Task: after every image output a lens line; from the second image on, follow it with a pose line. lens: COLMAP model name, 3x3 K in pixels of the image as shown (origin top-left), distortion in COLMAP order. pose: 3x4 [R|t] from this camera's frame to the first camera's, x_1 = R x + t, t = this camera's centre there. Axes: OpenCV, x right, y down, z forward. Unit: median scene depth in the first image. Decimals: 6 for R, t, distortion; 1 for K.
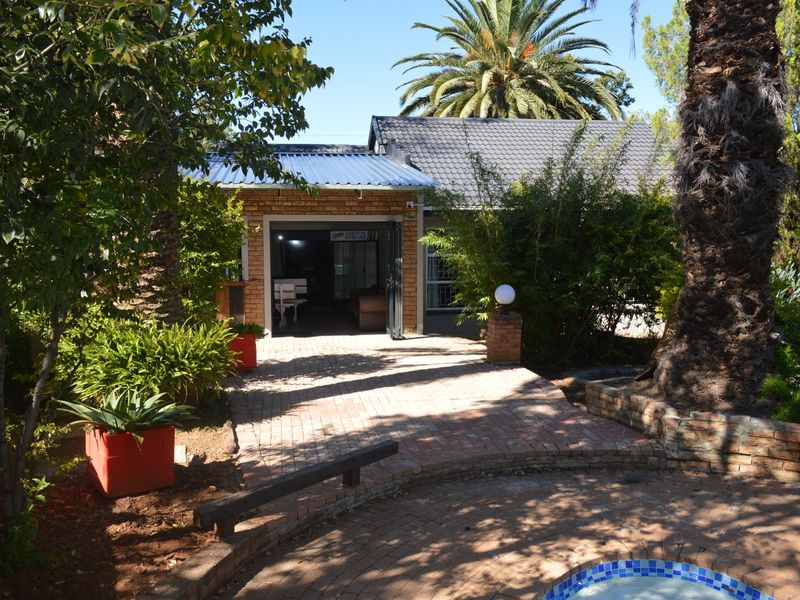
lens RADIAL K [[711.1, 0, 394.5], [0, 711.1, 296.4], [0, 0, 1]] dist [-0.030452, 0.027651]
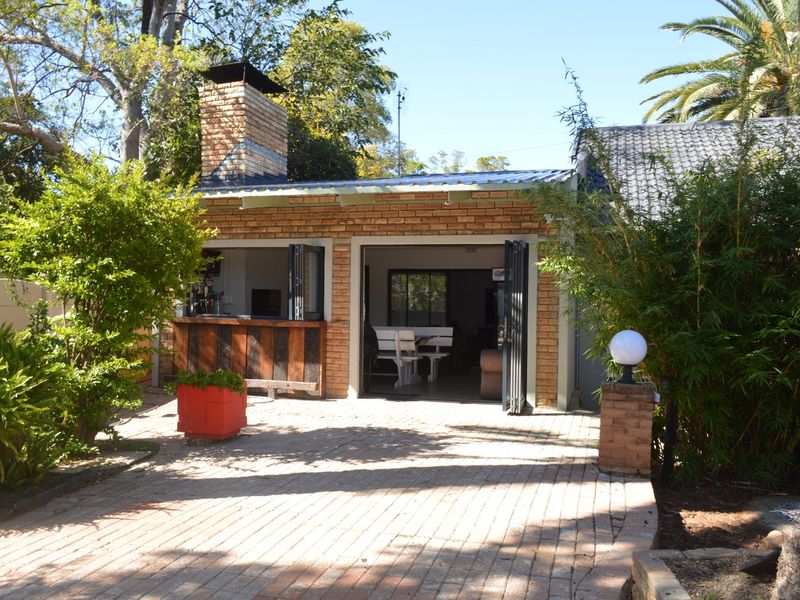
lens RADIAL K [[711.1, 0, 396.3], [0, 711.1, 293.5], [0, 0, 1]] dist [-0.030452, 0.027651]
pose [[0.904322, 0.009062, -0.426754, 0.187278], [-0.050471, 0.995031, -0.085822, 0.010125], [0.423856, 0.099150, 0.900286, 0.331601]]
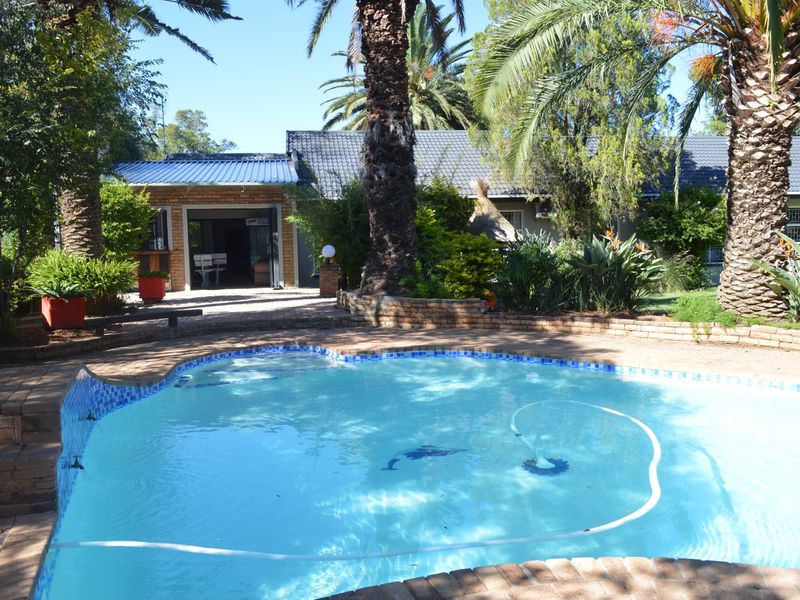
lens RADIAL K [[711.1, 0, 399.3], [0, 711.1, 304.8], [0, 0, 1]] dist [-0.030452, 0.027651]
pose [[0.999869, -0.016044, 0.002184, 0.247981], [0.016028, 0.999847, 0.006950, 0.084959], [-0.002295, -0.006914, 0.999973, -0.437560]]
